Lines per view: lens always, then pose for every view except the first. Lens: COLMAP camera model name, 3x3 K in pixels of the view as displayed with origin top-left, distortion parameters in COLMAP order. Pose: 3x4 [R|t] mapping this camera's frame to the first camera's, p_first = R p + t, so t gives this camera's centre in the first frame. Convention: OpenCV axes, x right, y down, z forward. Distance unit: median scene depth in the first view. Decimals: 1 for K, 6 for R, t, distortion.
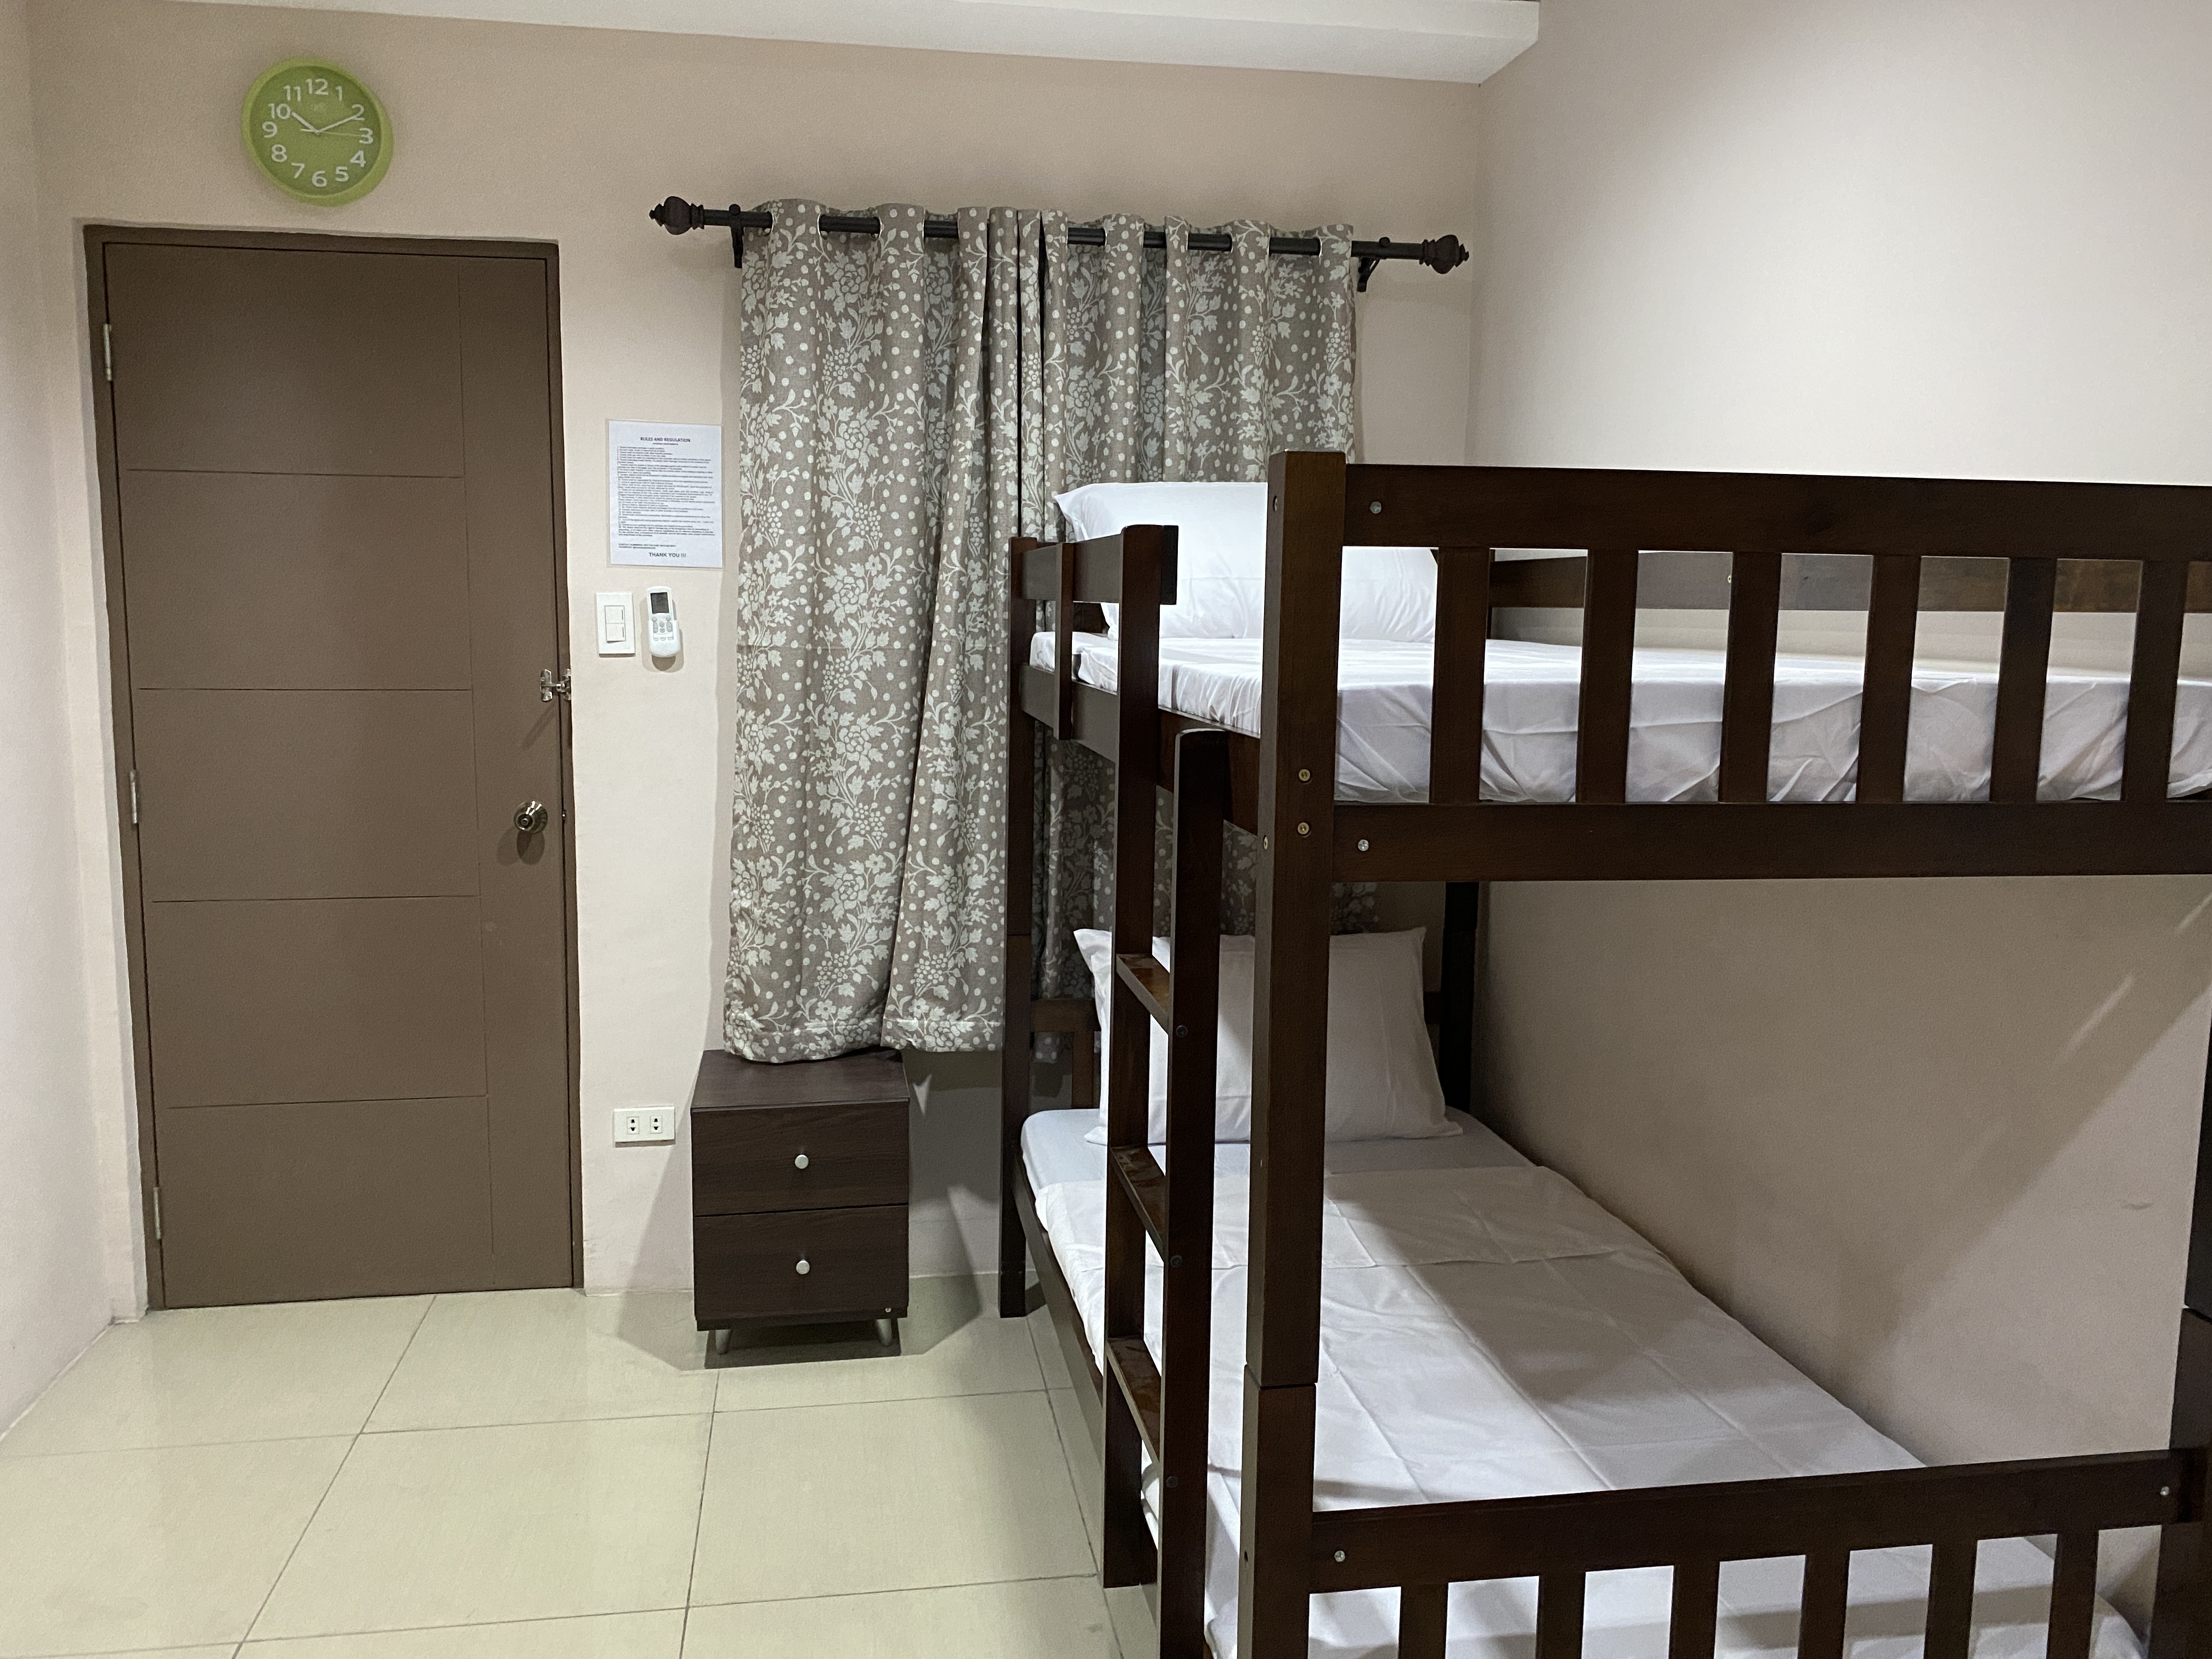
lens RADIAL K [[1681.8, 0, 1106.0], [0, 1681.8, 829.5], [0, 0, 1]] dist [0.135426, -0.265527]
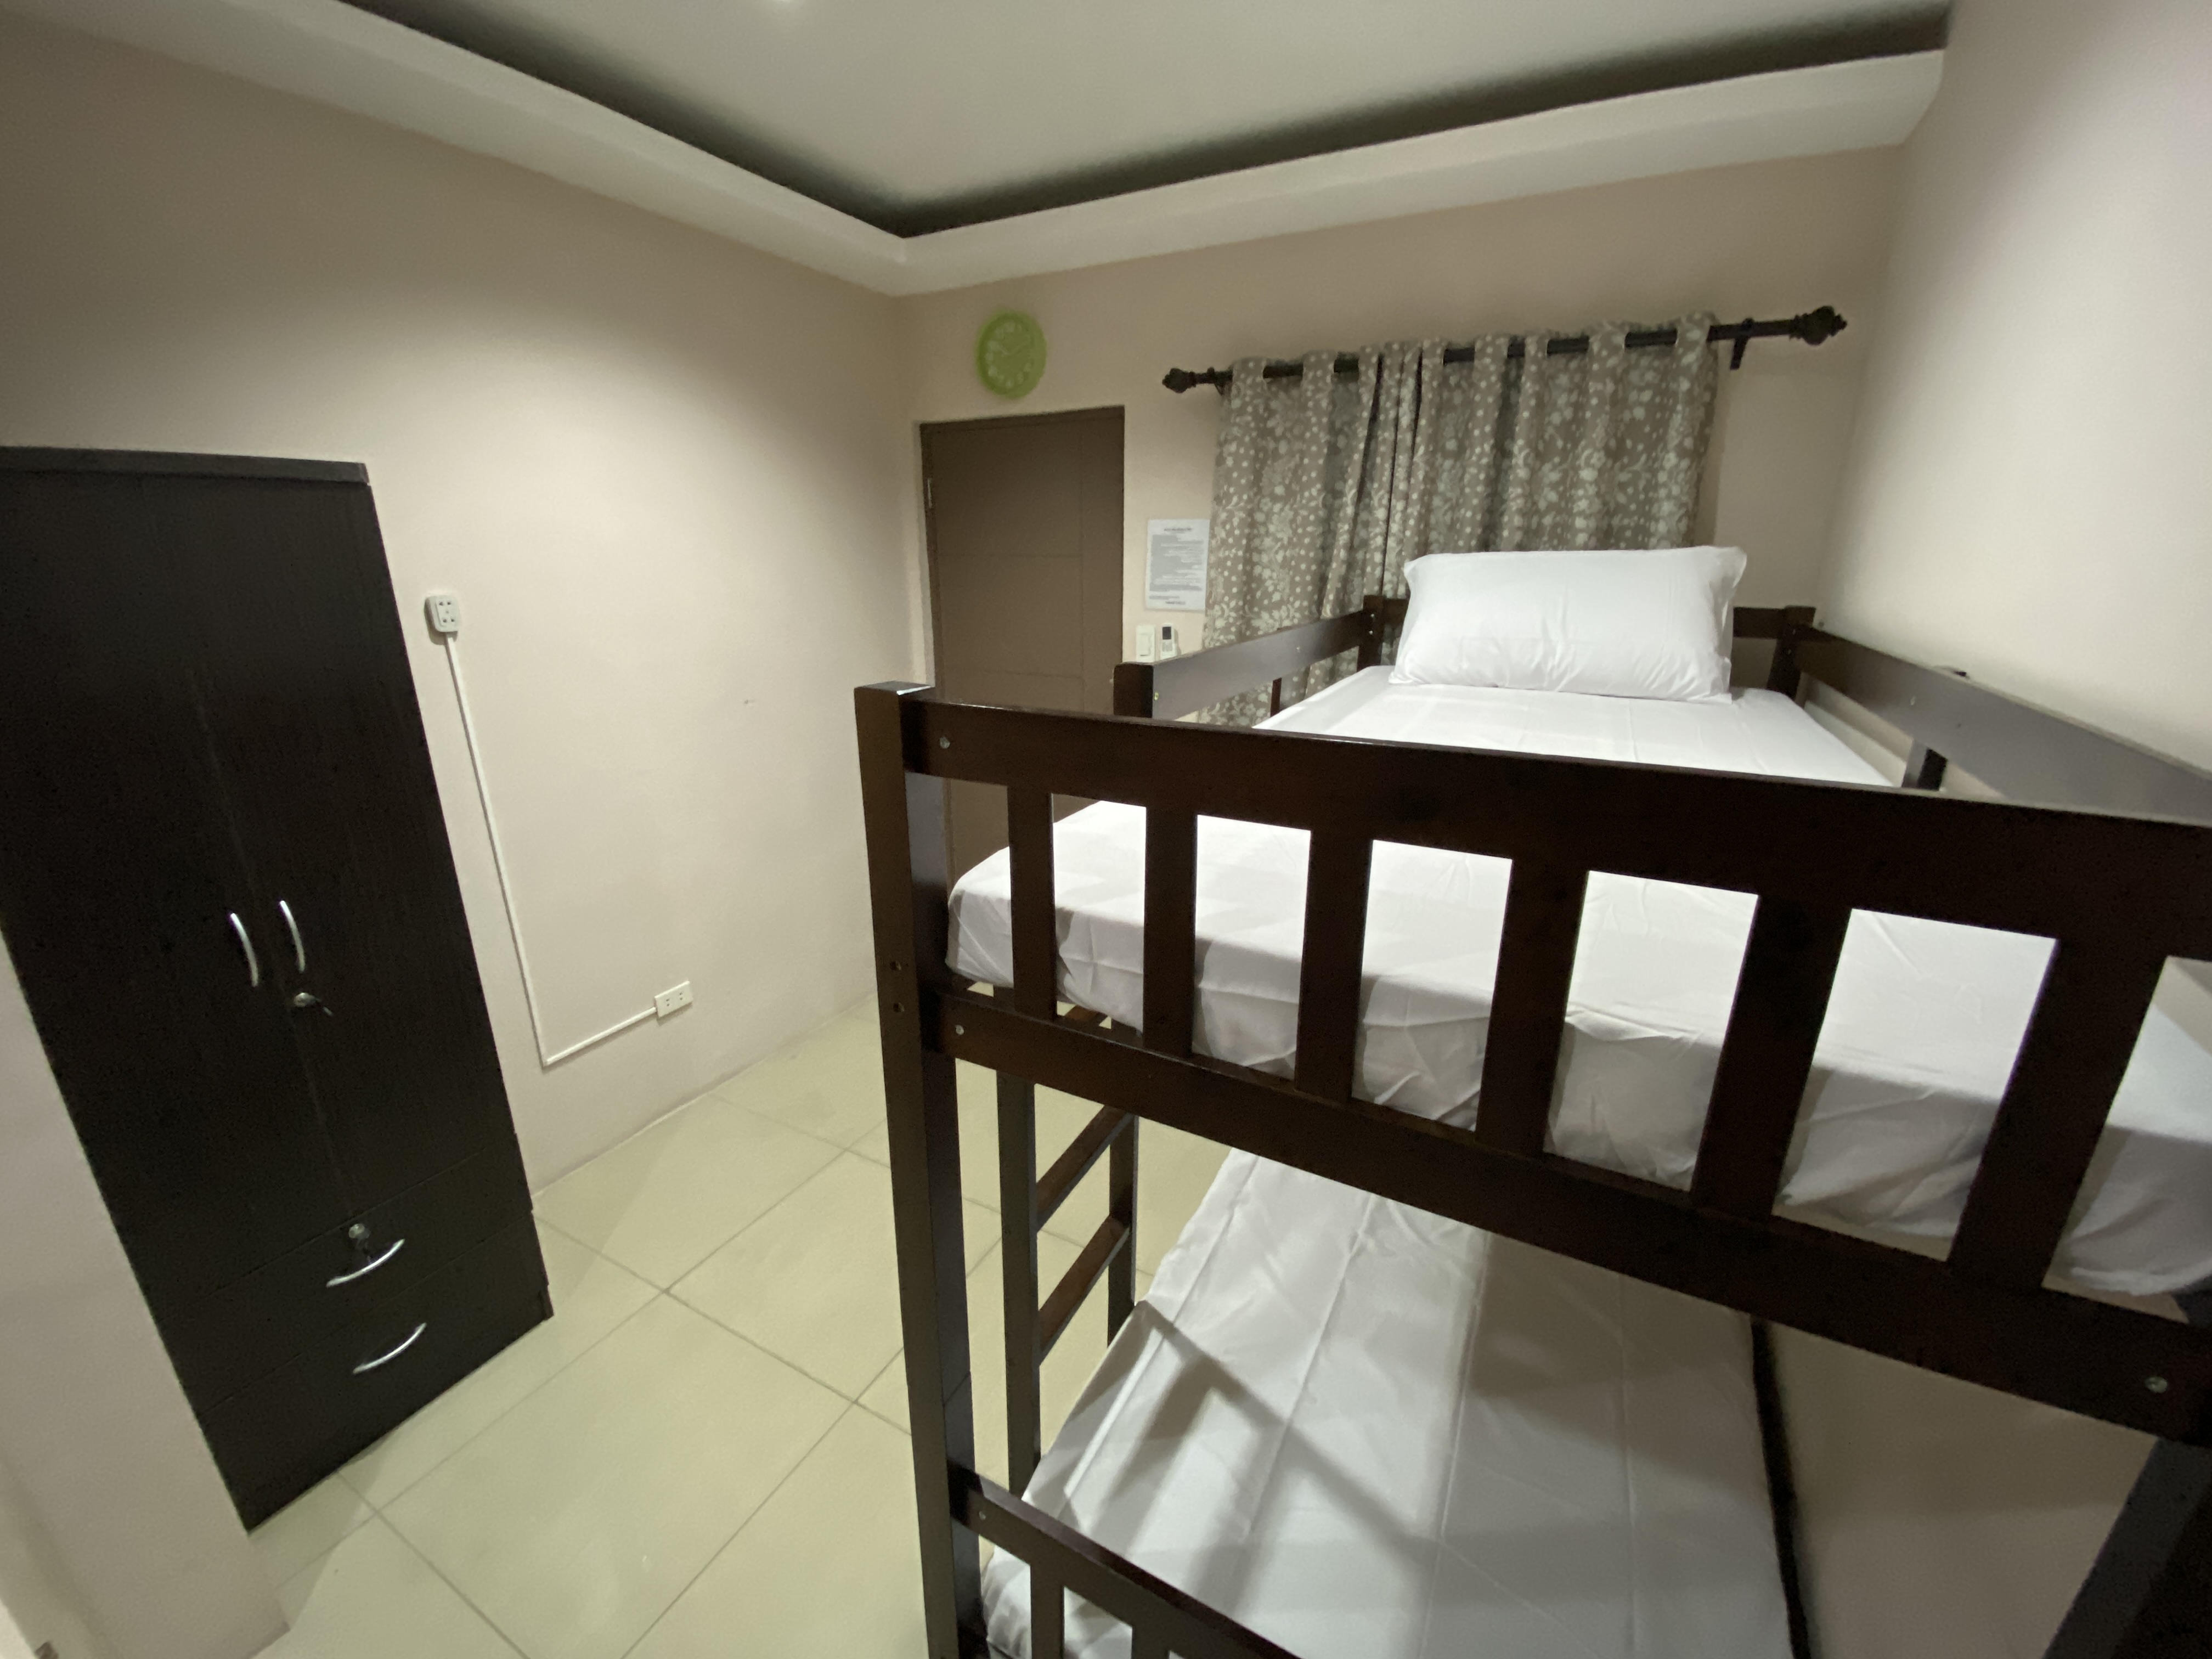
lens RADIAL K [[882.0, 0, 1105.9], [0, 882.0, 861.4], [0, 0, 1]] dist [0.000879, -0.012643]
pose [[0.797276, 0.183009, -0.575203, 0.227771], [-0.072835, 0.975135, 0.209299, -0.093621], [0.599204, -0.124974, 0.790782, 0.262718]]
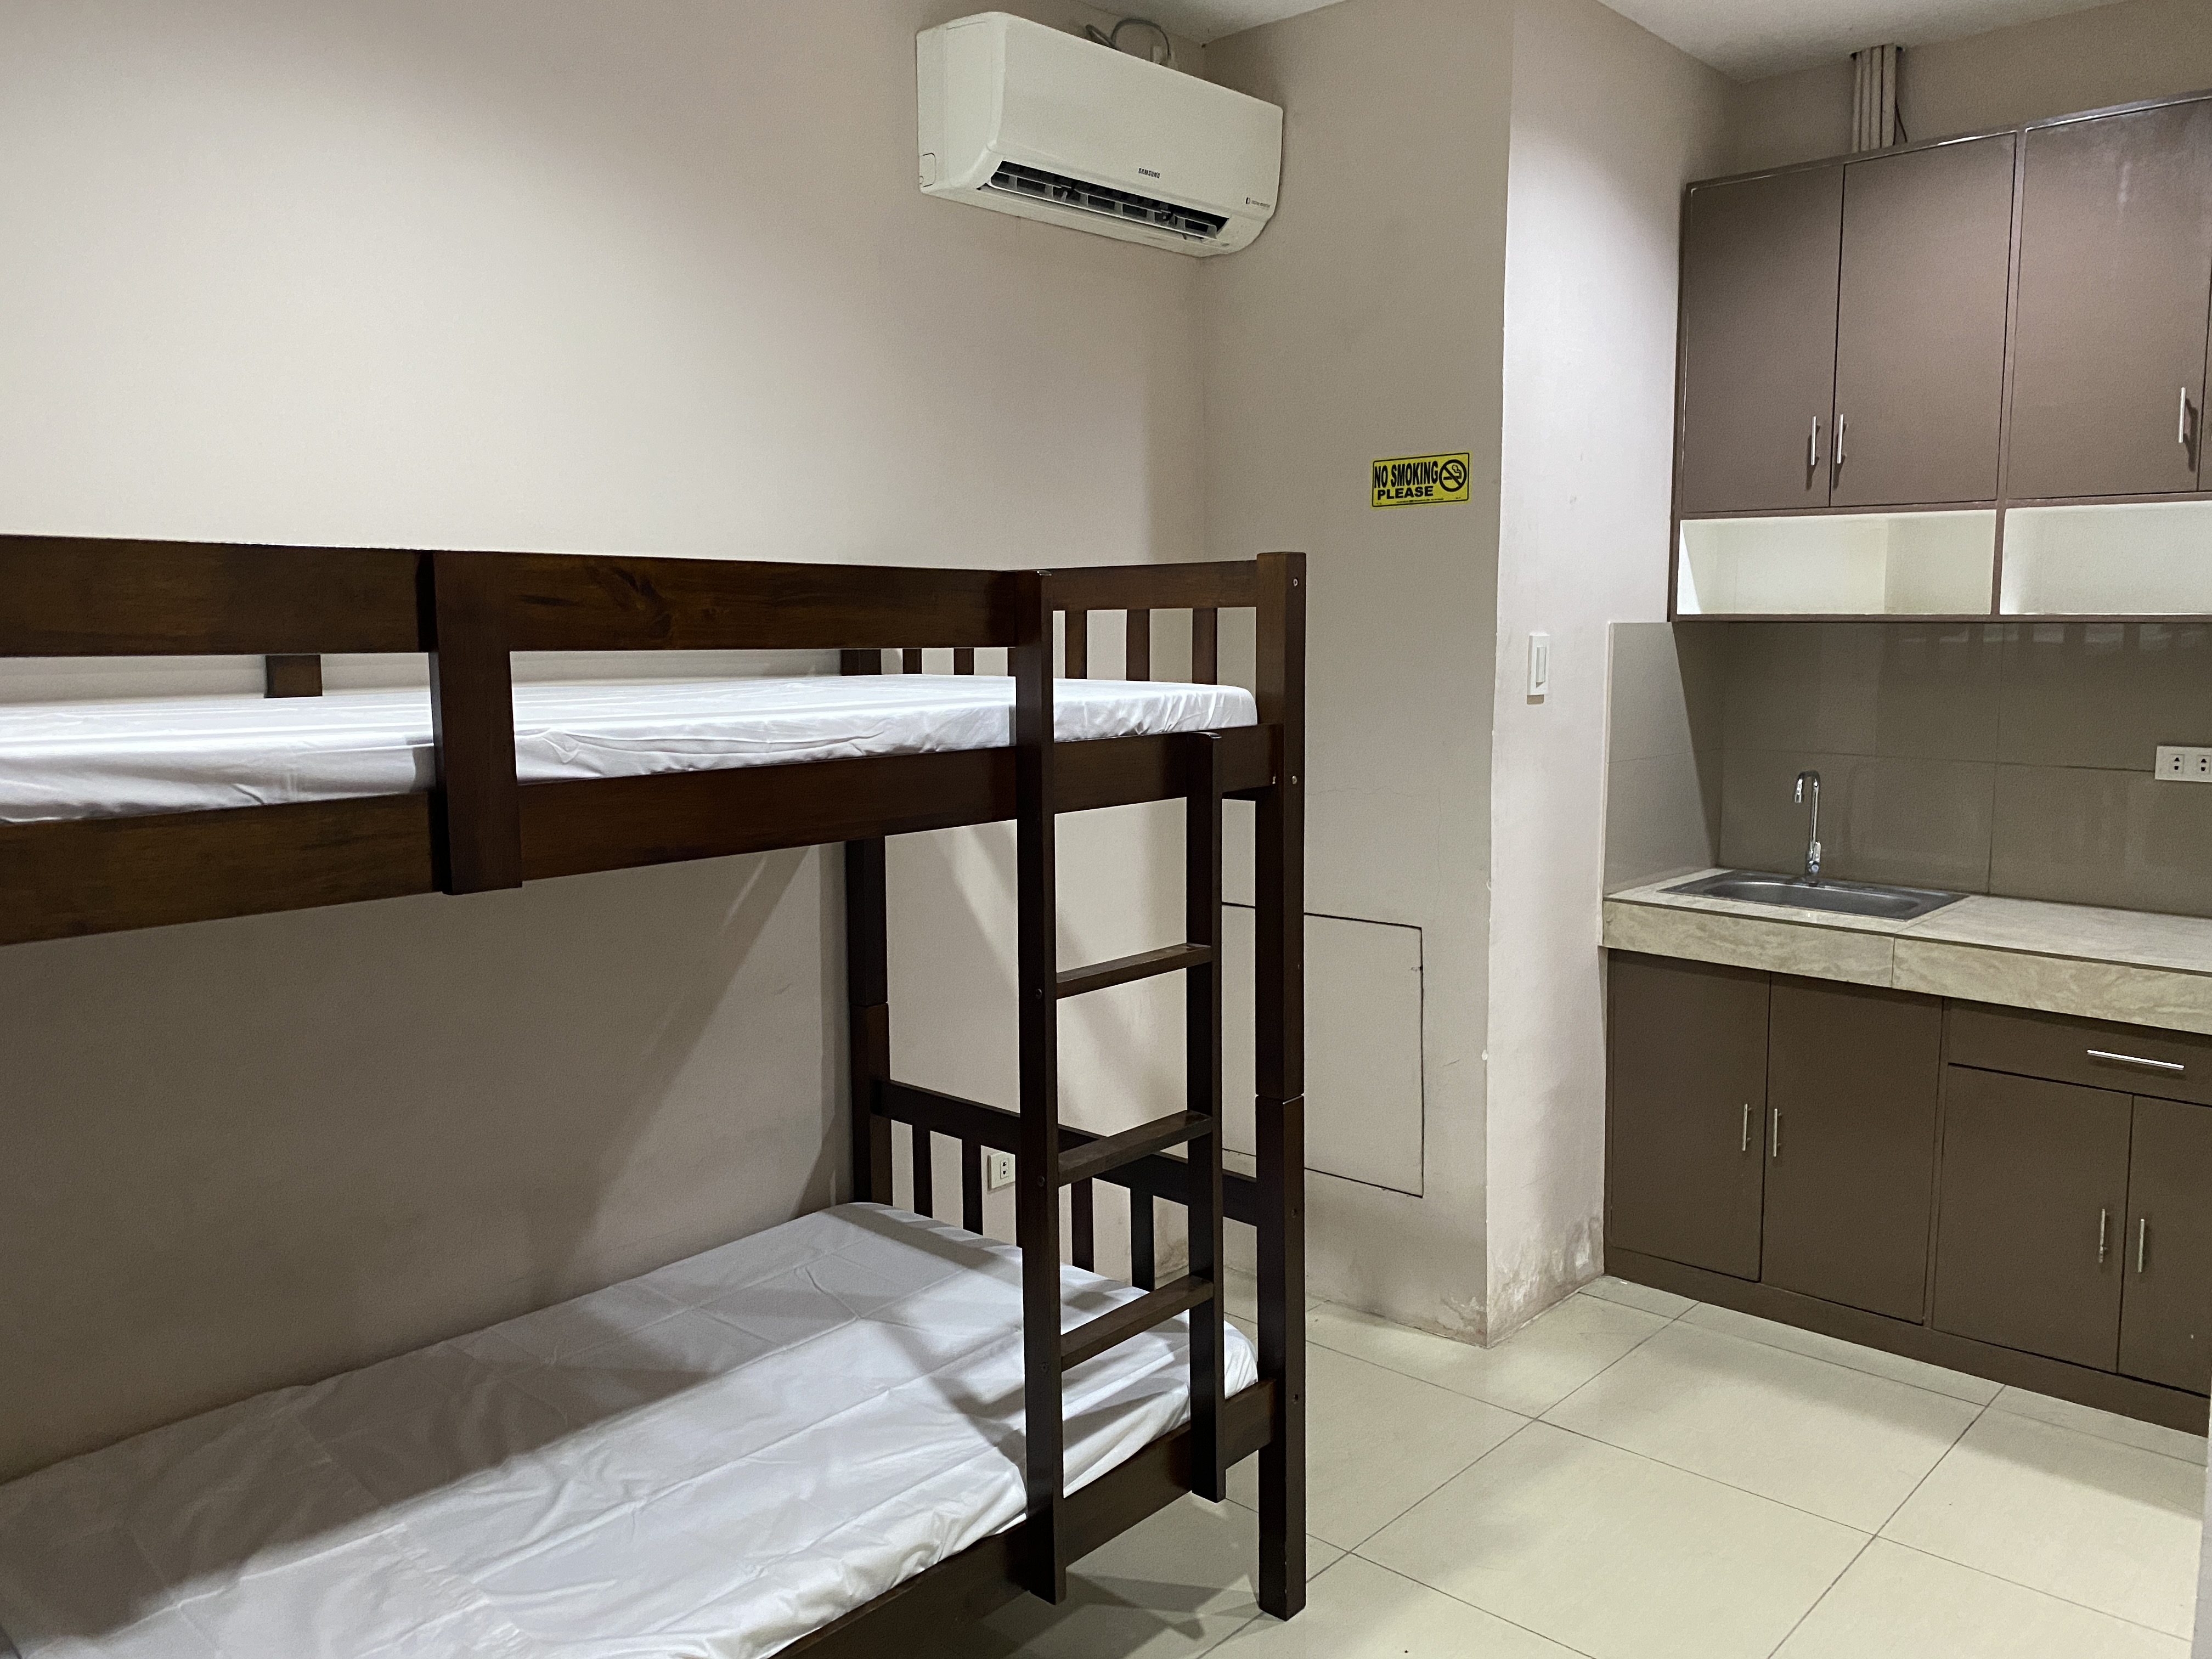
lens RADIAL K [[1704.8, 0, 1057.3], [0, 1704.8, 804.1], [0, 0, 1]] dist [0.014708, -0.005537]
pose [[-0.605850, -0.089525, 0.790526, -0.468550], [0.105821, 0.975751, 0.191601, -0.135152], [-0.788510, 0.199736, -0.581685, 0.920601]]
